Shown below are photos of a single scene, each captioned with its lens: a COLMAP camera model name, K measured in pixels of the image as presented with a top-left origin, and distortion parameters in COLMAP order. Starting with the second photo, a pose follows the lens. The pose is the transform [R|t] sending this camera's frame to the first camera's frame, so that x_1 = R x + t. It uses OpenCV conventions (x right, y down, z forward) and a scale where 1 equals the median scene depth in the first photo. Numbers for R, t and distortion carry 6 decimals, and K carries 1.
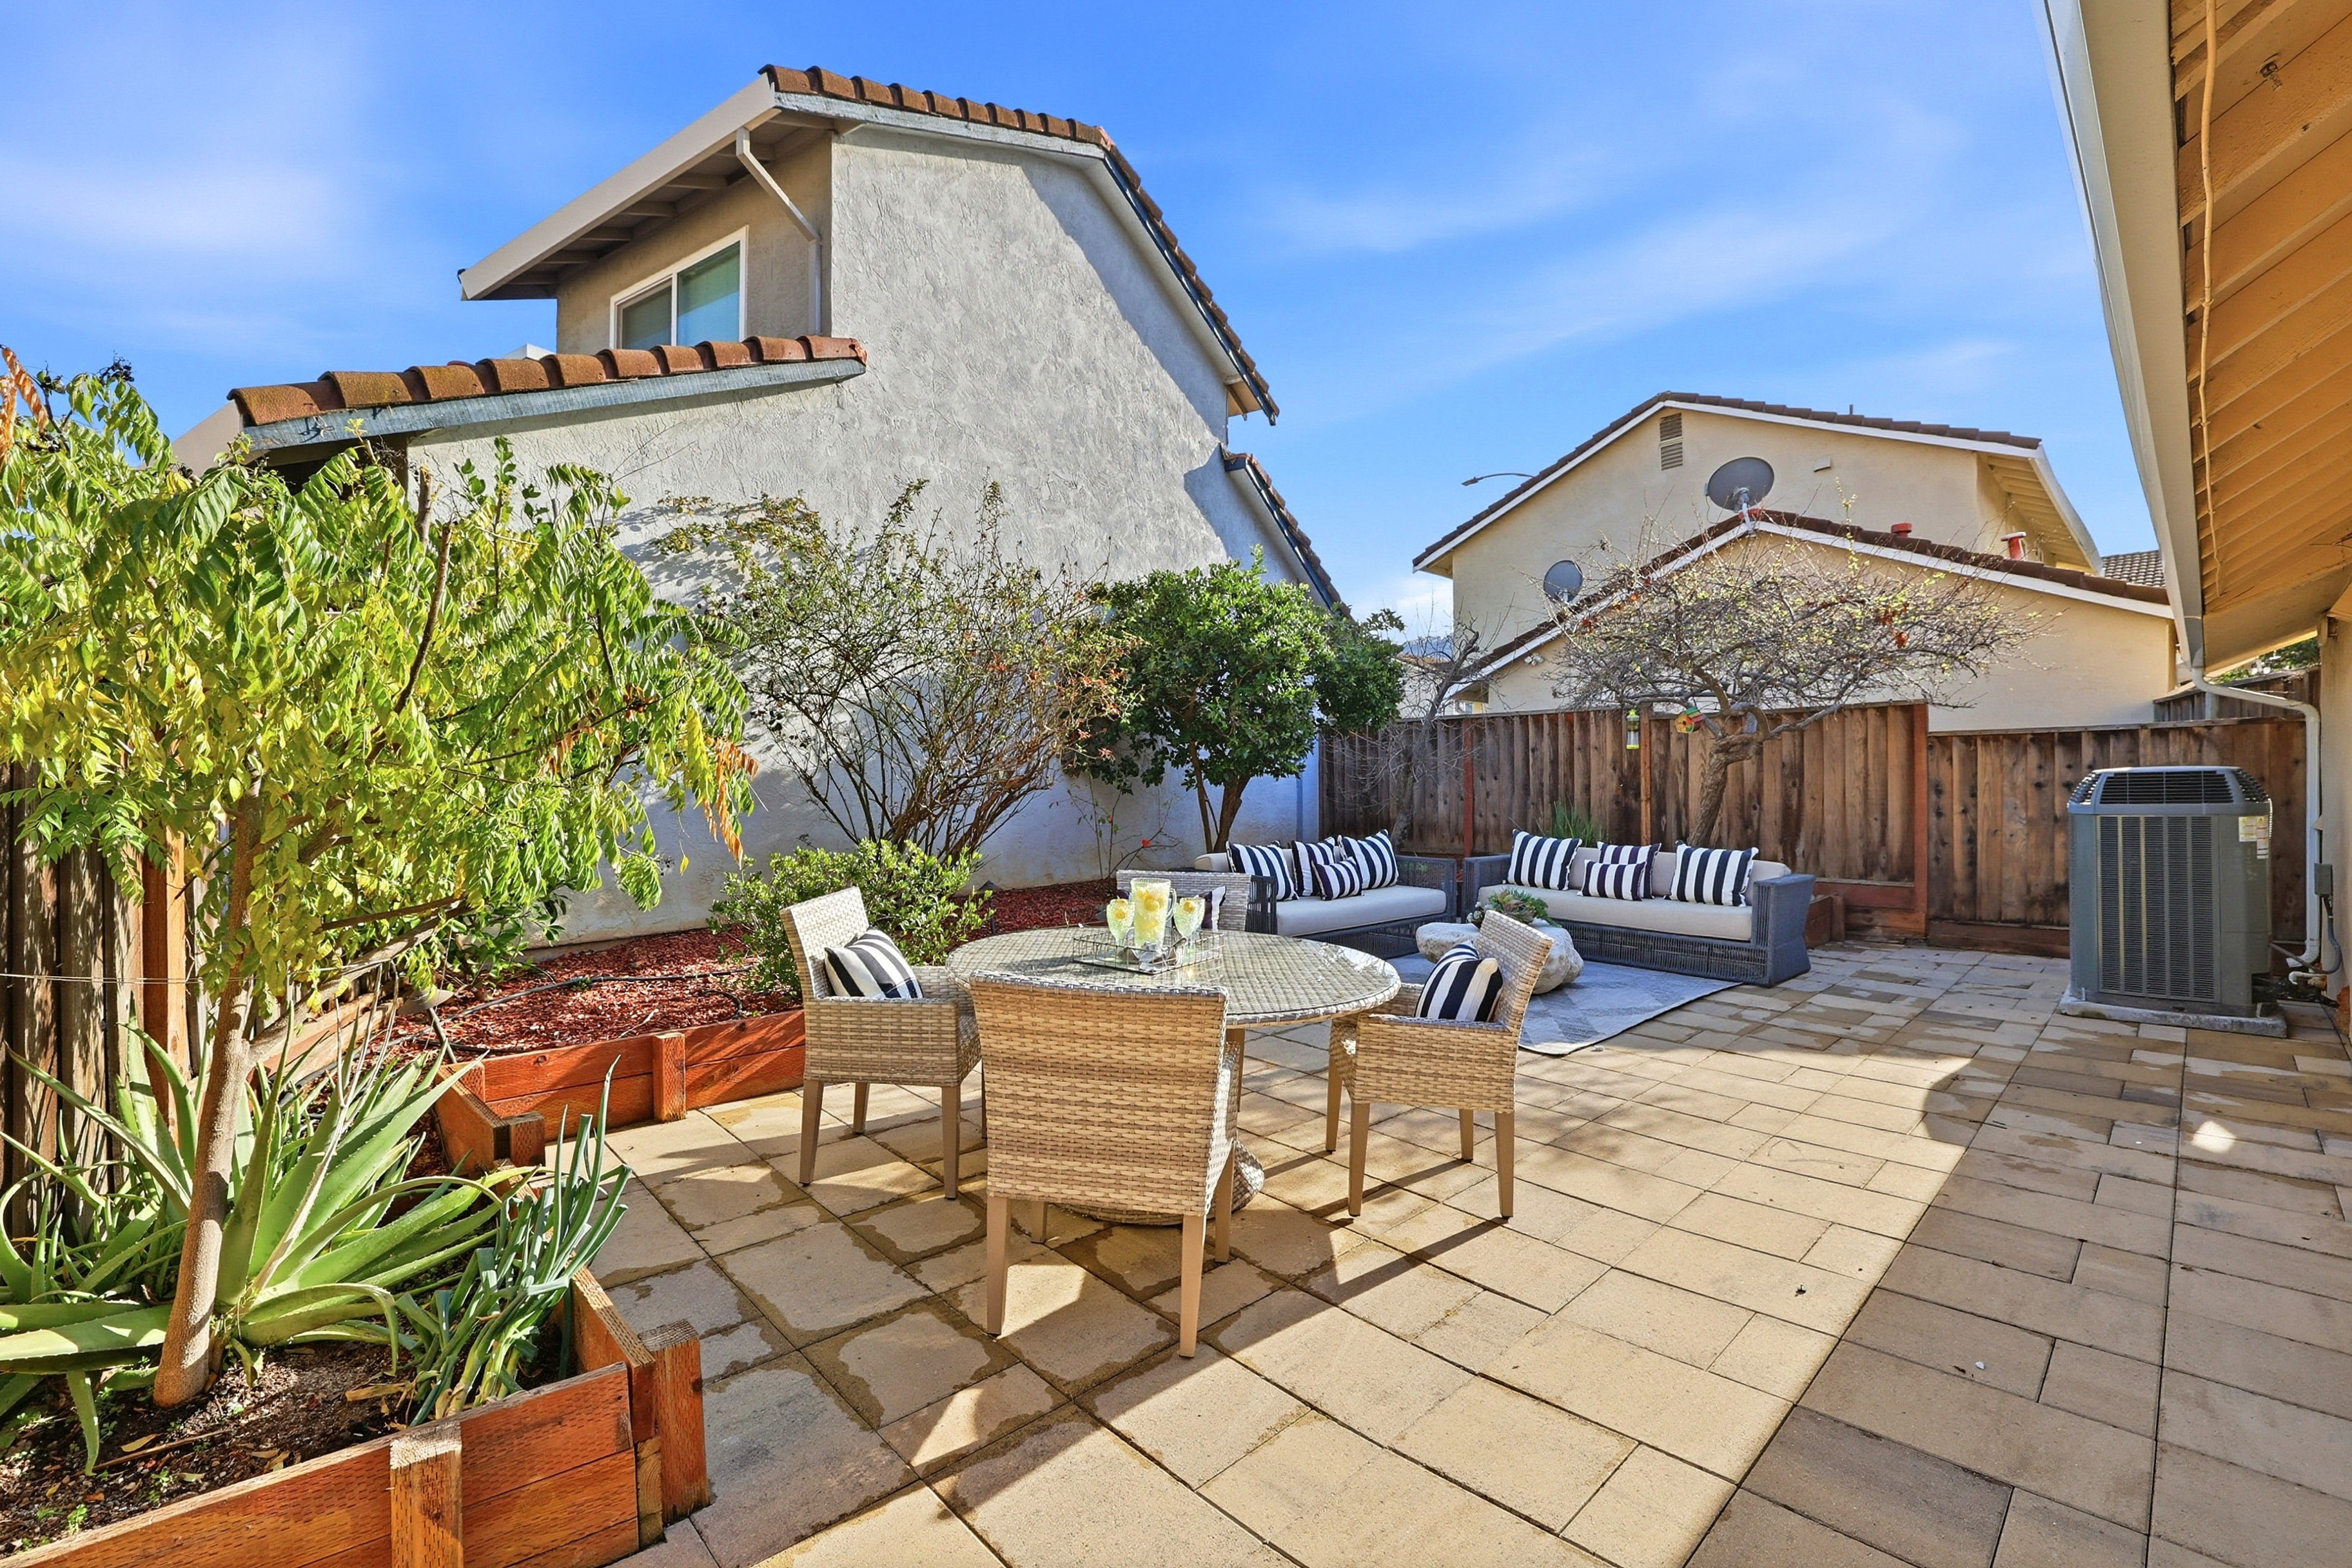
lens RADIAL K [[1038.3, 0, 1168.1], [0, 1038.3, 800.8], [0, 0, 1]] dist [-0.057017, 0.017621]
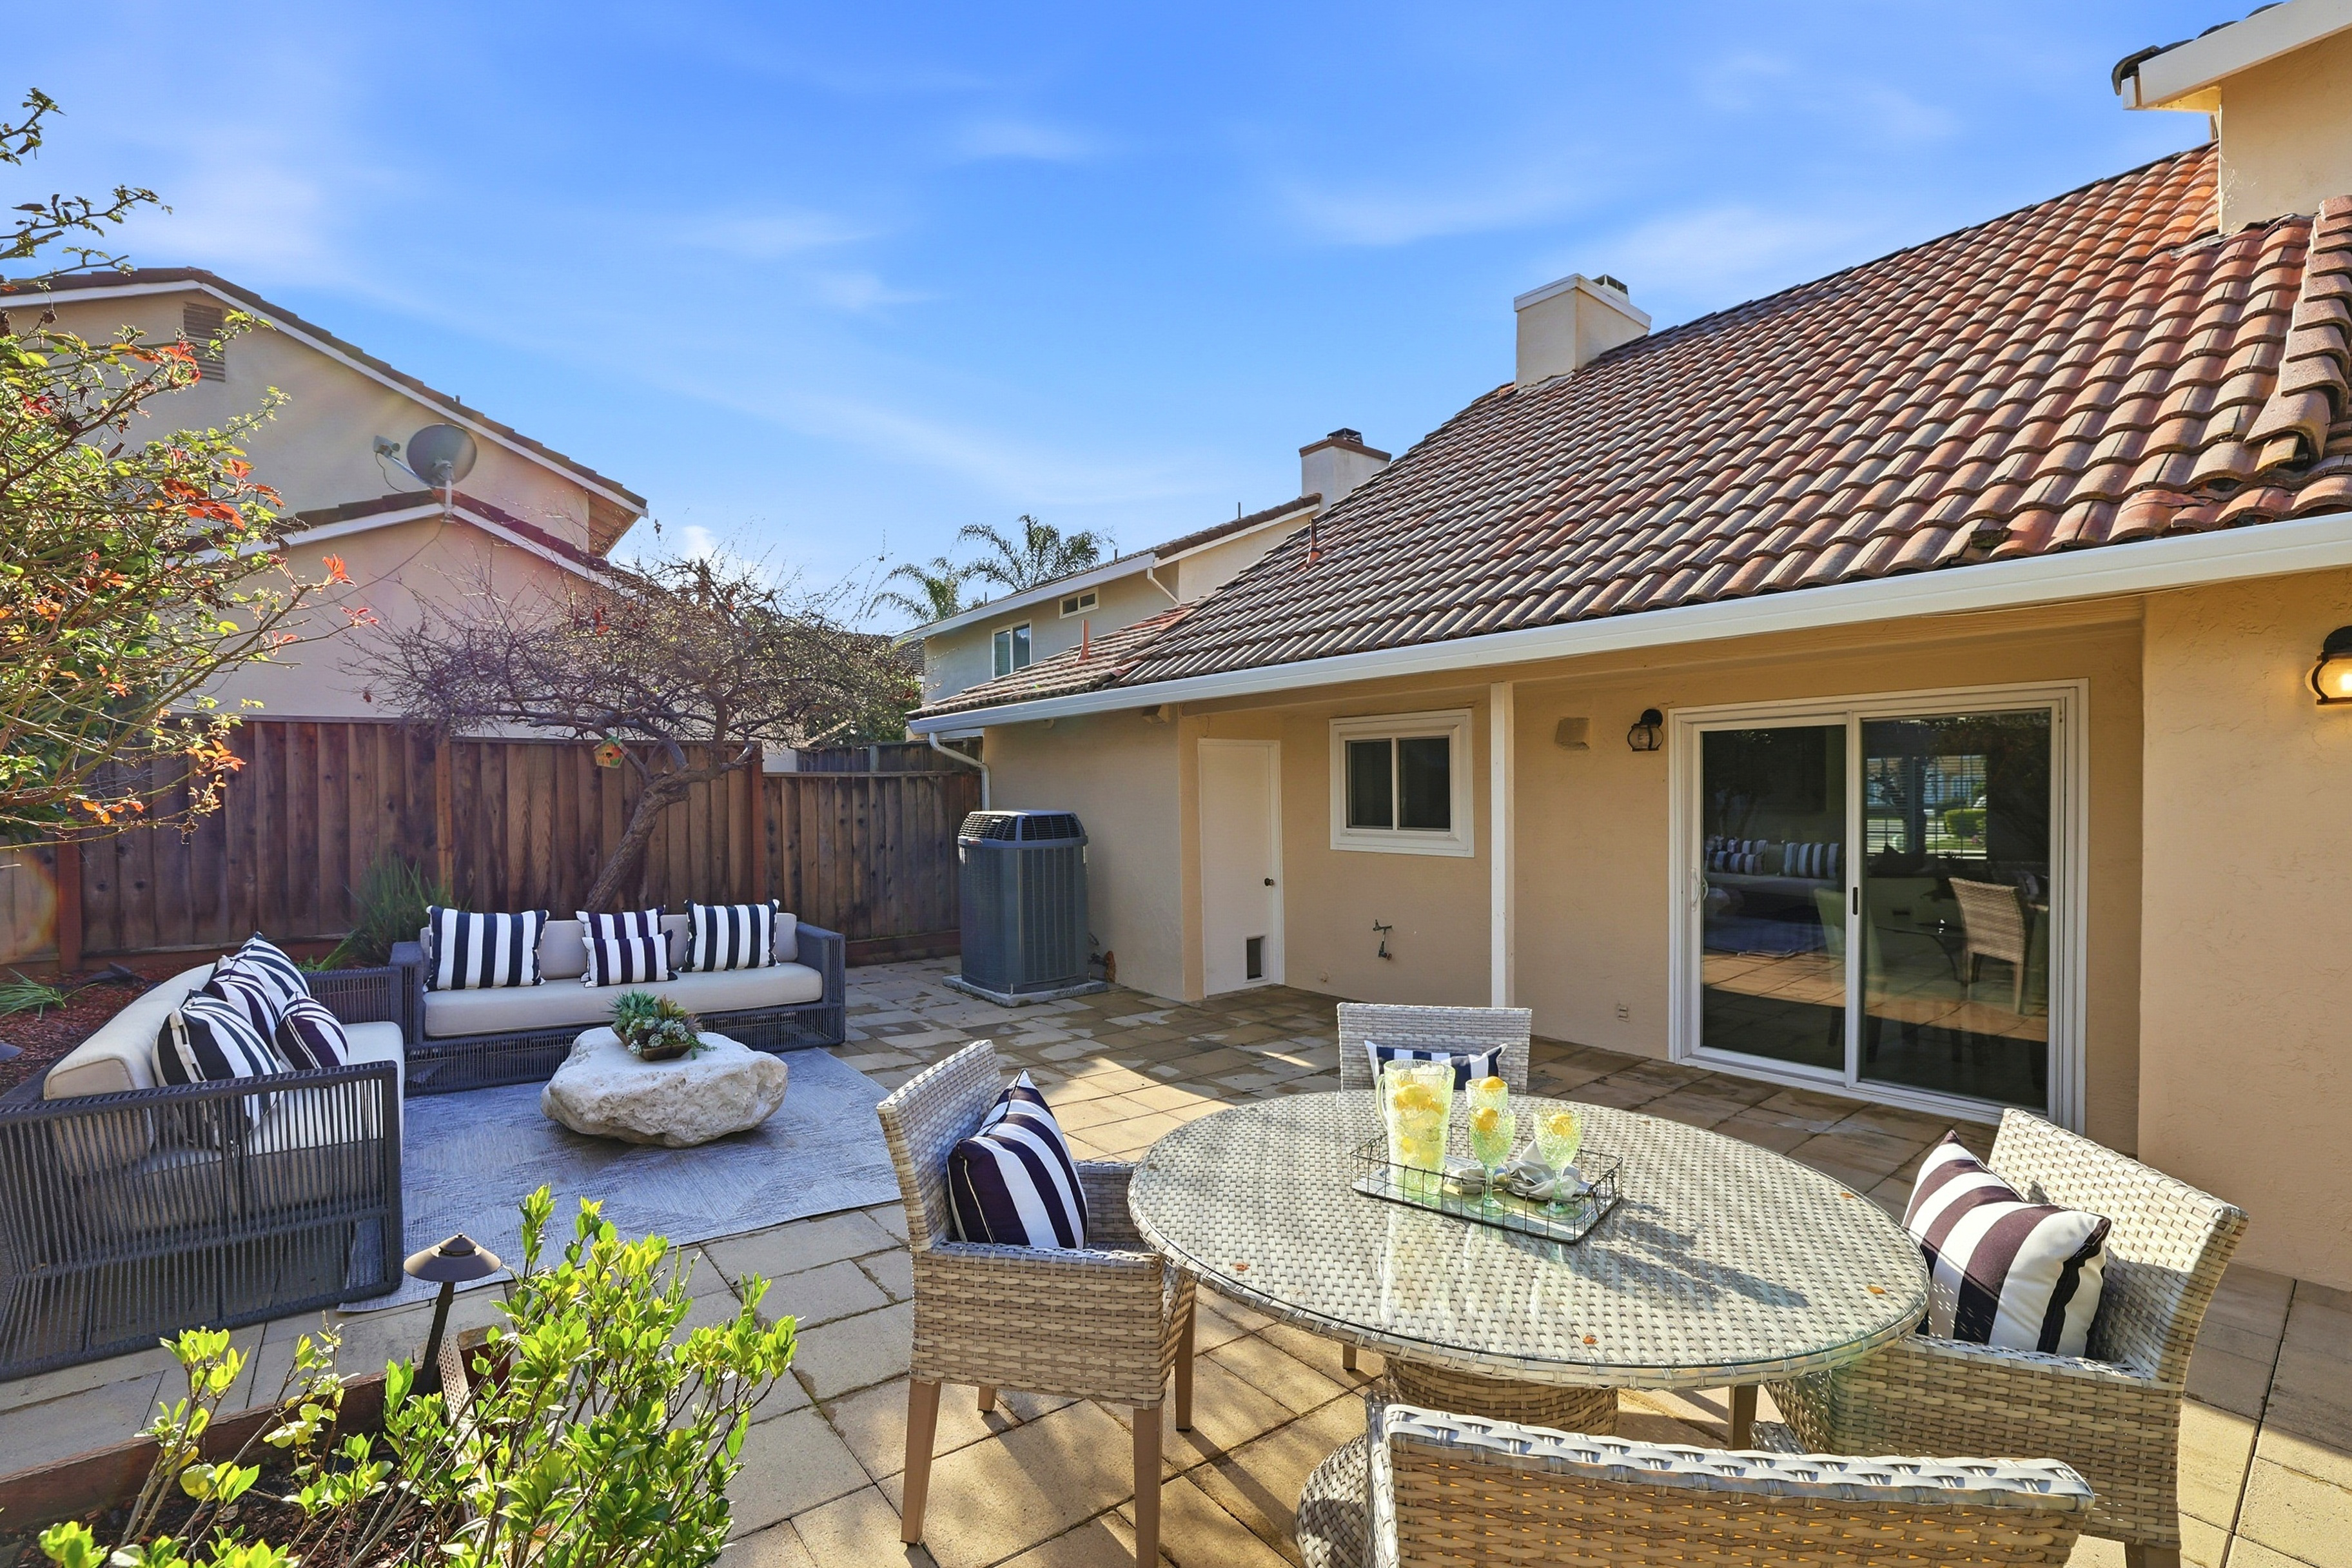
lens RADIAL K [[1038.3, 0, 1168.1], [0, 1038.3, 800.8], [0, 0, 1]] dist [-0.057017, 0.017621]
pose [[0.066964, -0.003366, 0.997750, -0.251881], [0.018951, 0.999818, 0.002101, -0.028710], [-0.997575, 0.018767, 0.067016, 0.443169]]
